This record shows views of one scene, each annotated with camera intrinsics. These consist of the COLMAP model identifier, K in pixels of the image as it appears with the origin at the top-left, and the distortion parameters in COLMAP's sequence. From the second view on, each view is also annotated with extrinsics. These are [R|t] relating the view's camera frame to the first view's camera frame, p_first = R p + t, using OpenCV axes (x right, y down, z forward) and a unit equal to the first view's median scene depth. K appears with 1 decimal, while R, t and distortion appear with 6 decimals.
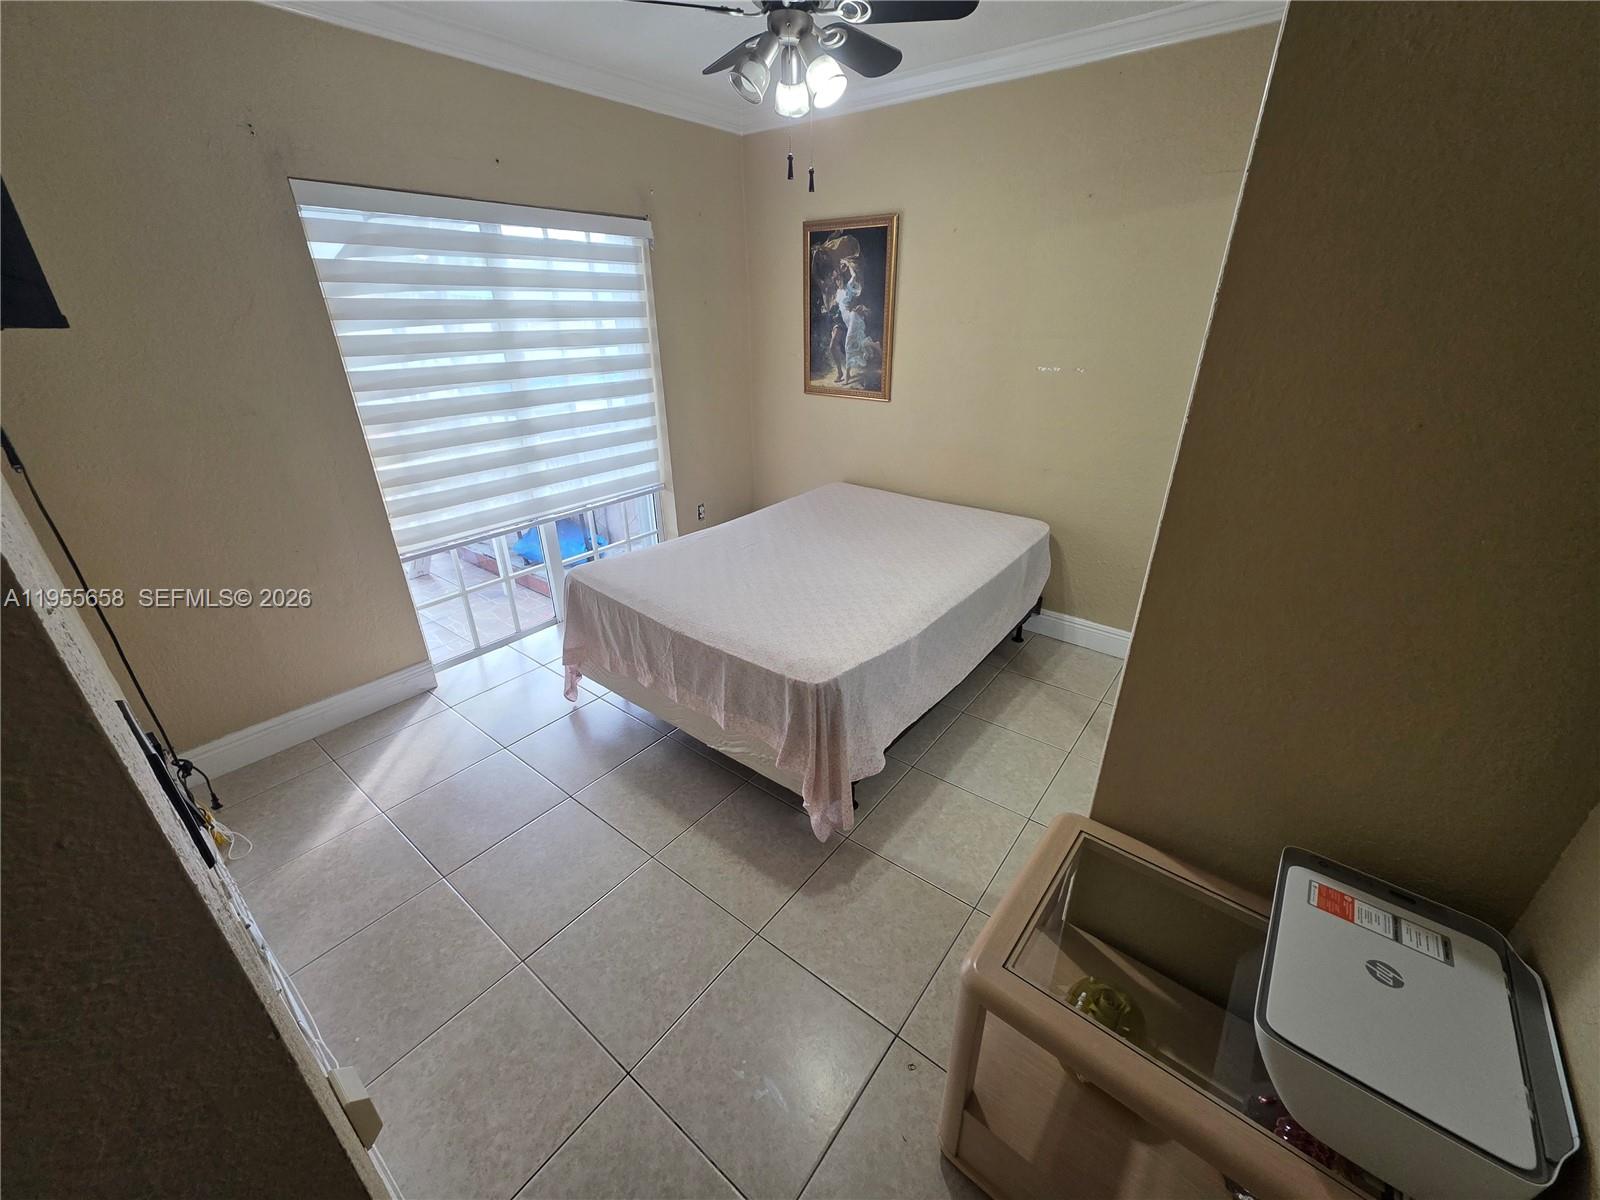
lens RADIAL K [[644.7, 0, 806.9], [0, 644.7, 594.9], [0, 0, 1]] dist [0.009880, 0.000007]
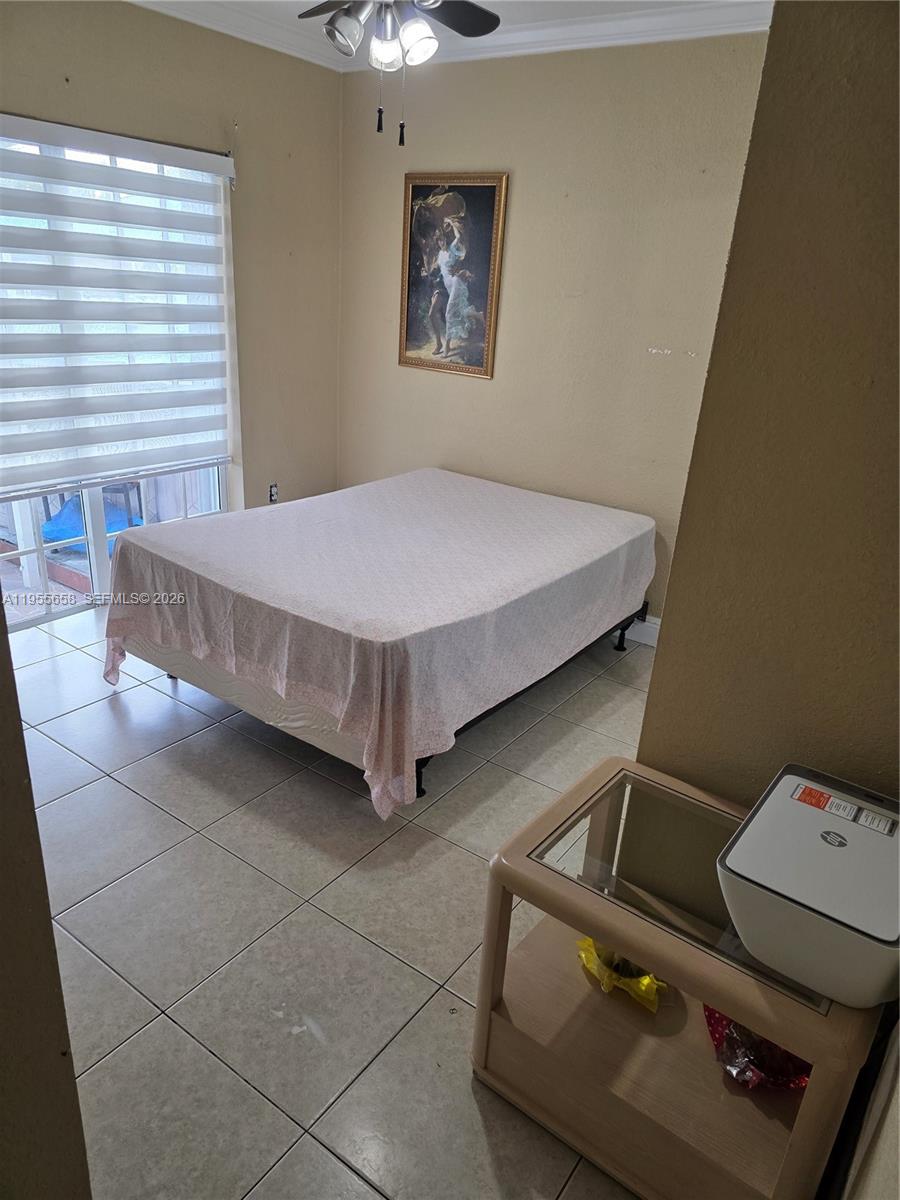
lens RADIAL K [[805.5, 0, 450.0], [0, 805.5, 600.0], [0, 0, 1]] dist [0.063002, -0.051270]
pose [[0.997073, 0.050162, 0.057704, 0.032269], [-0.047735, 0.997947, -0.042688, 0.092533], [-0.059727, 0.039809, 0.997421, -0.170422]]
